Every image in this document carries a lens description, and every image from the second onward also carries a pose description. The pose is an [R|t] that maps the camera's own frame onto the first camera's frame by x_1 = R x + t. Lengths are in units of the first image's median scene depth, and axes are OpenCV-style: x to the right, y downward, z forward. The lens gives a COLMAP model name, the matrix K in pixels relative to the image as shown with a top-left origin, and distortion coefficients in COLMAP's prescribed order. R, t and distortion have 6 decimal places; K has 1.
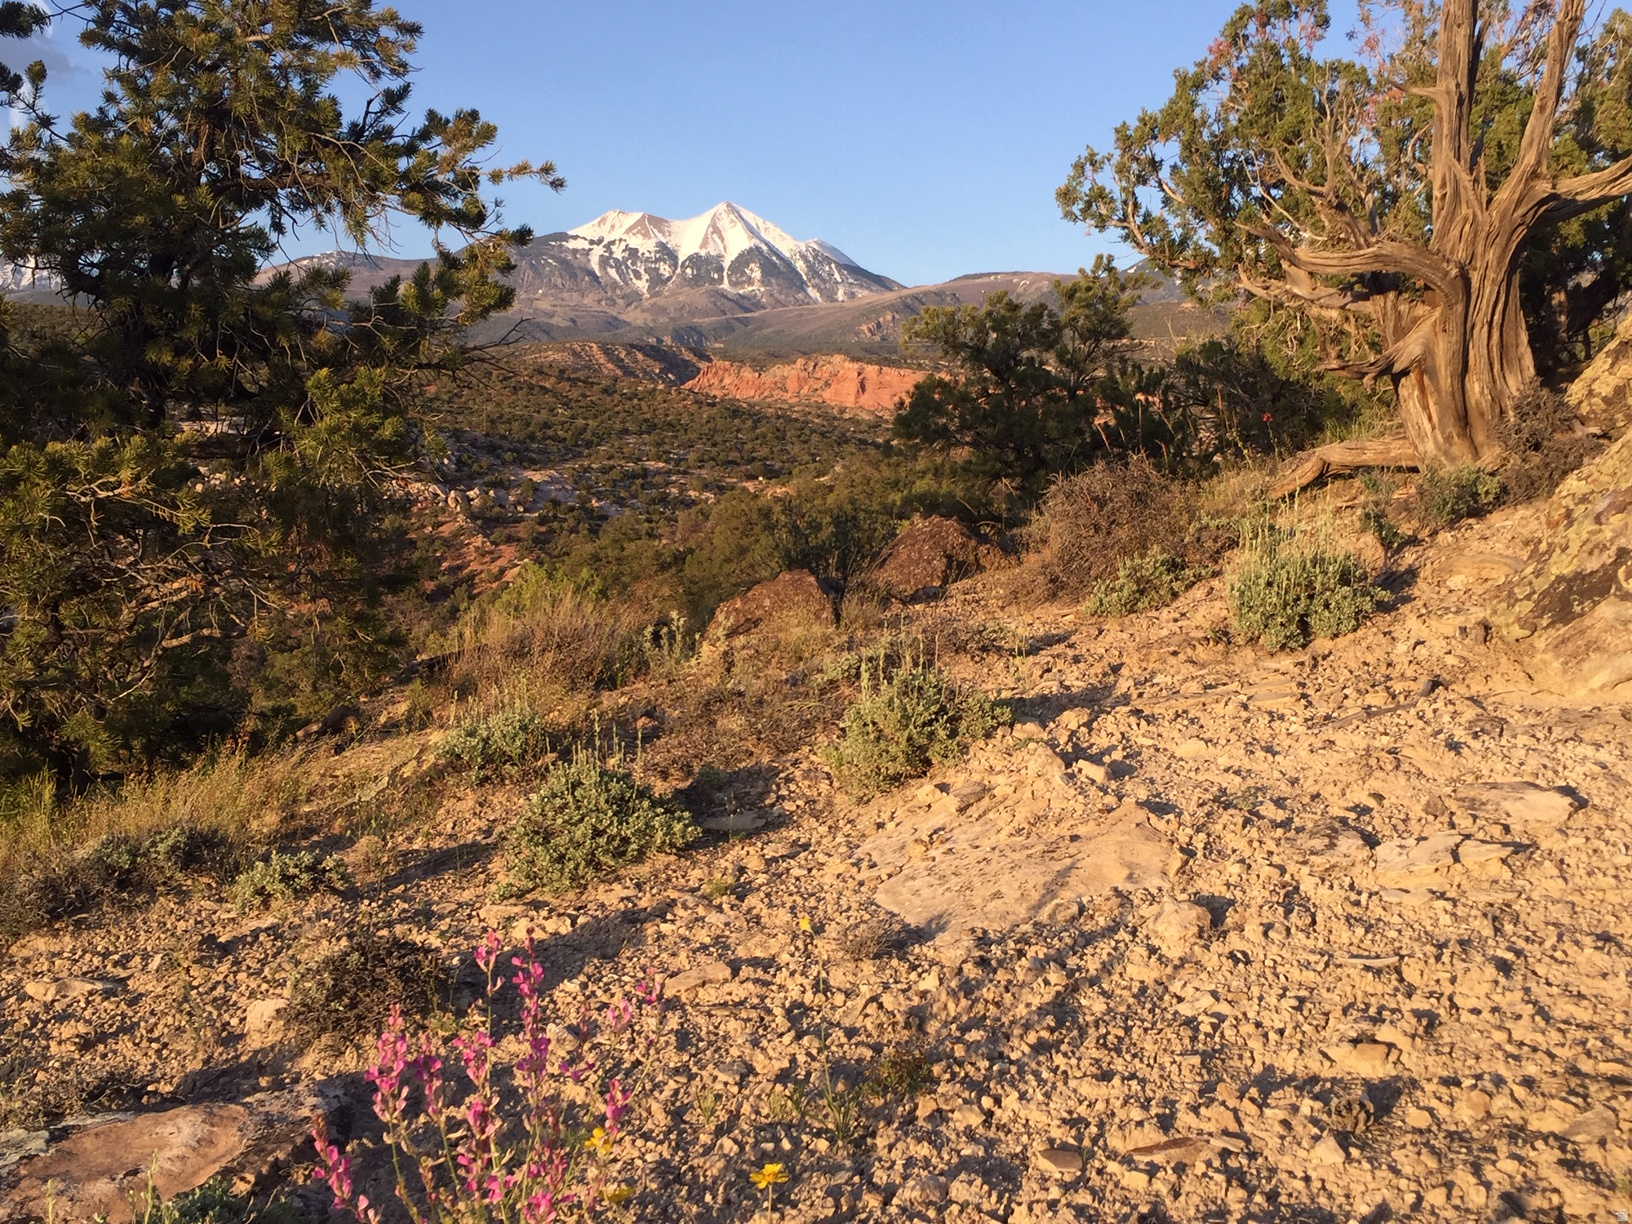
lens RADIAL K [[1804.0, 0, 816.0], [0, 1804.0, 612.0], [0, 0, 1]] dist [0.049884, -0.001492]
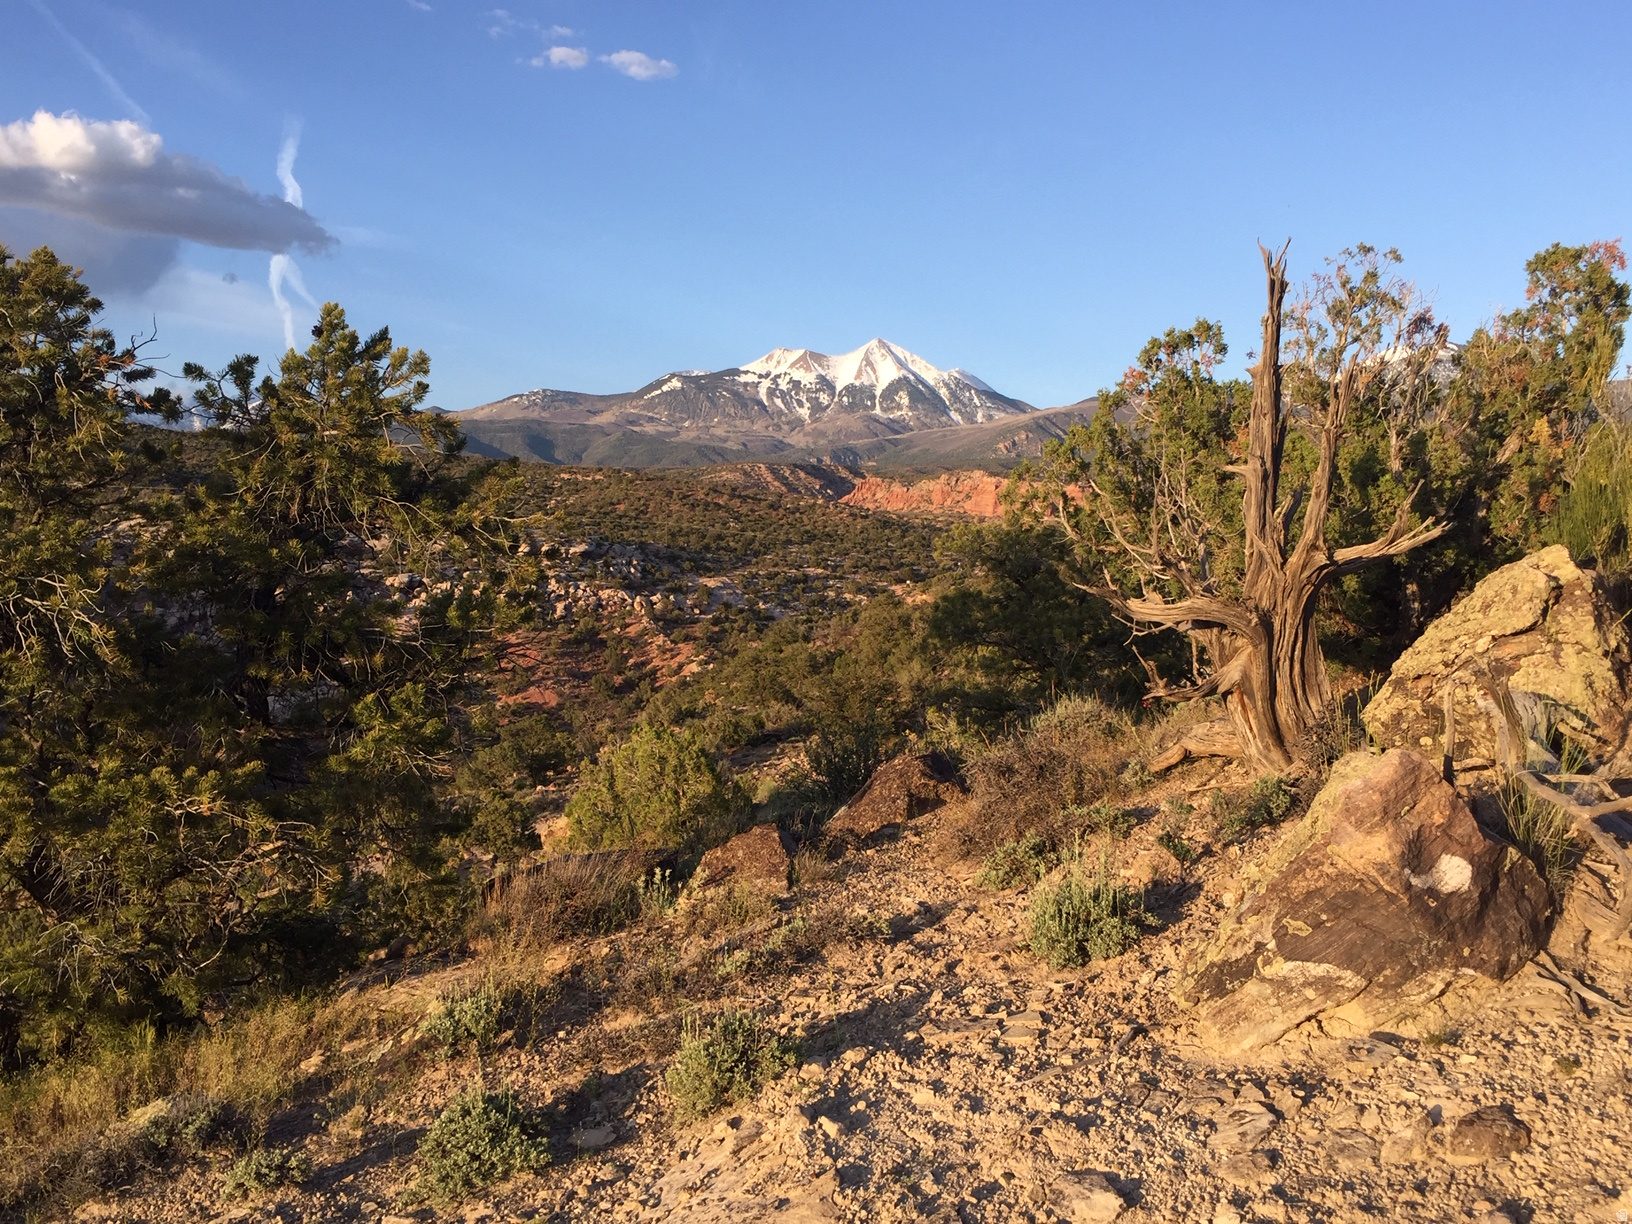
lens RADIAL K [[1606.8, 0, 816.0], [0, 1606.8, 612.0], [0, 0, 1]] dist [0.061349, -0.041790]
pose [[0.995997, -0.008872, -0.088944, 0.123344], [0.004033, 0.998509, -0.054434, -0.109693], [0.089294, 0.053857, 0.994548, -0.096298]]
